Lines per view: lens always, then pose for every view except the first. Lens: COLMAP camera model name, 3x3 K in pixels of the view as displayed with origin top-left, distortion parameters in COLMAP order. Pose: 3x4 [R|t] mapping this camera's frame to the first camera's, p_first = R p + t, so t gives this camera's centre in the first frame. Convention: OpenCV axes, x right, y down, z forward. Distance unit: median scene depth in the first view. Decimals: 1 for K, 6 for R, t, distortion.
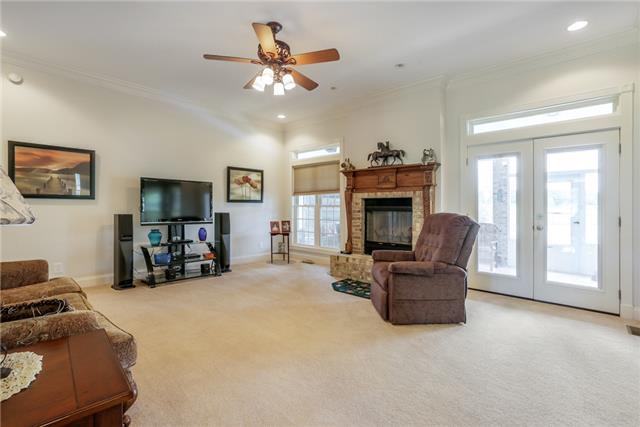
lens RADIAL K [[292.4, 0, 320.0], [0, 292.4, 213.5], [0, 0, 1]] dist [-0.000506, 0.000139]
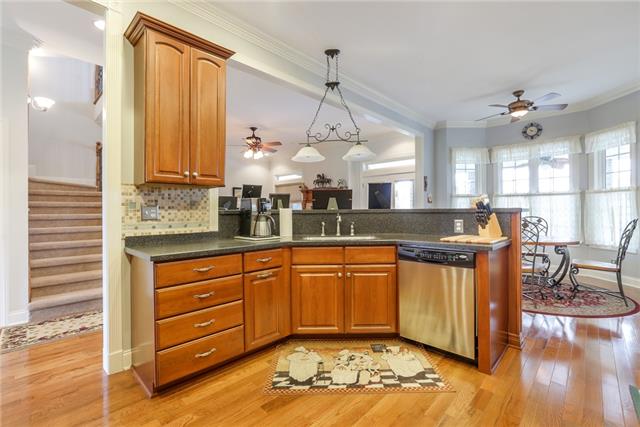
lens RADIAL K [[333.1, 0, 320.0], [0, 333.1, 213.5], [0, 0, 1]] dist [0.003363, 0.000547]
pose [[0.998399, -0.014449, -0.054680, 0.155871], [0.013270, 0.999673, -0.021870, 0.016785], [0.054978, 0.021110, 0.998264, -0.479963]]
